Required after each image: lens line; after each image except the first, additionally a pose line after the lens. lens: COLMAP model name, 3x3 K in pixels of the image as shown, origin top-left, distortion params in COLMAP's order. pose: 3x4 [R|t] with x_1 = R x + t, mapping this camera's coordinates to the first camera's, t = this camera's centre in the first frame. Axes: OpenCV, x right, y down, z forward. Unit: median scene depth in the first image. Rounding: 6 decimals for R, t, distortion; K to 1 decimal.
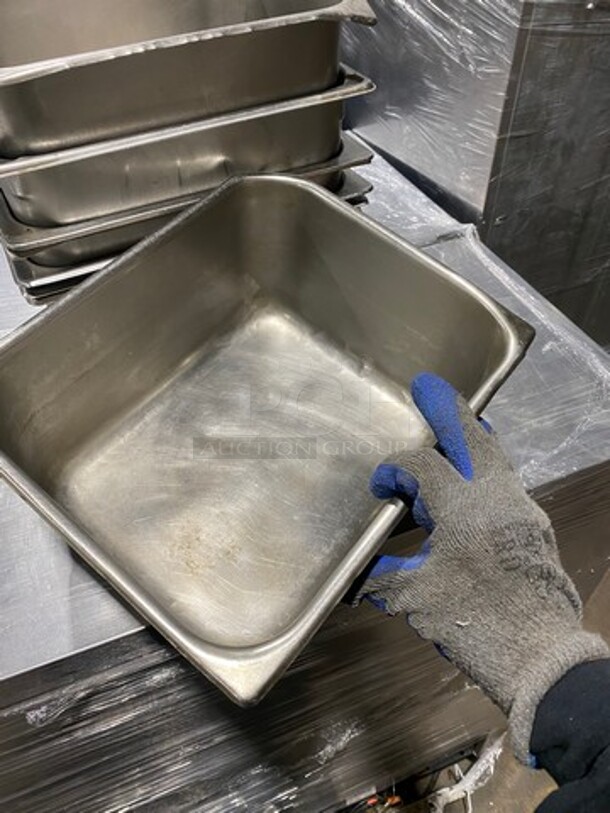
lens RADIAL K [[611.4, 0, 305.0], [0, 611.4, 406.5], [0, 0, 1]] dist [0.005178, 0.002626]
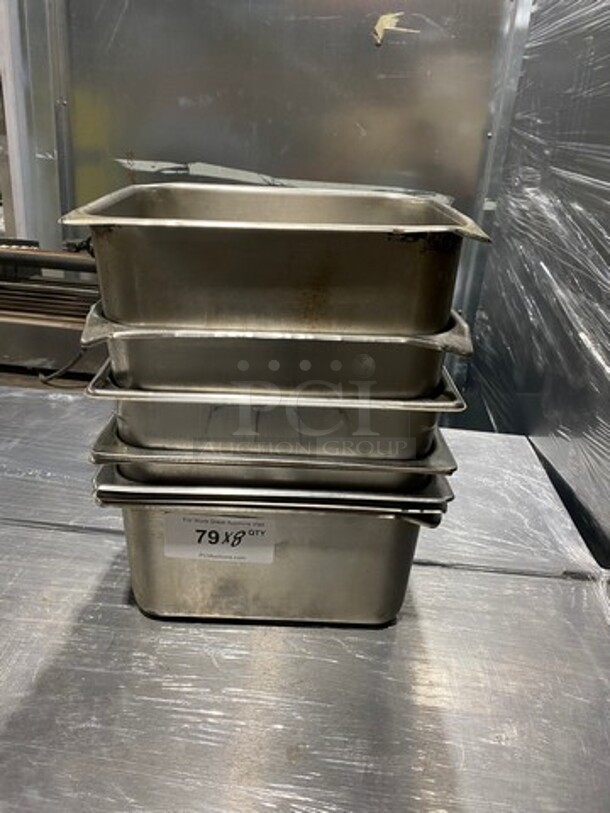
lens RADIAL K [[628.1, 0, 305.0], [0, 628.1, 406.5], [0, 0, 1]] dist [0.015041, 0.006524]
pose [[0.895110, 0.247469, -0.370861, 0.171995], [-0.371299, 0.874237, -0.312804, -0.066772], [0.246811, 0.417694, 0.874423, 0.016511]]
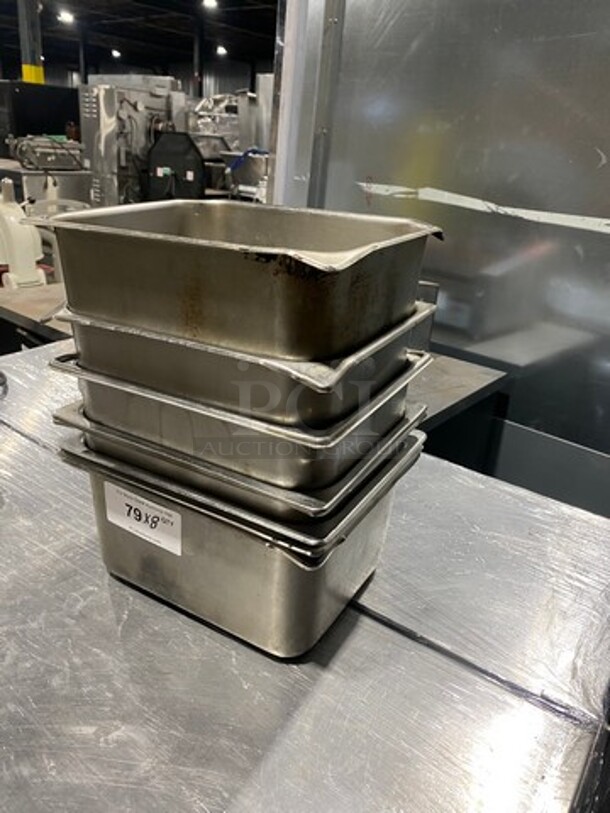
lens RADIAL K [[645.2, 0, 305.0], [0, 645.2, 406.5], [0, 0, 1]] dist [-0.000777, -0.001085]
pose [[0.532403, 0.381852, -0.755471, 0.543260], [-0.655585, 0.750588, -0.082626, -0.309038], [0.535496, 0.539265, 0.649951, 0.204144]]
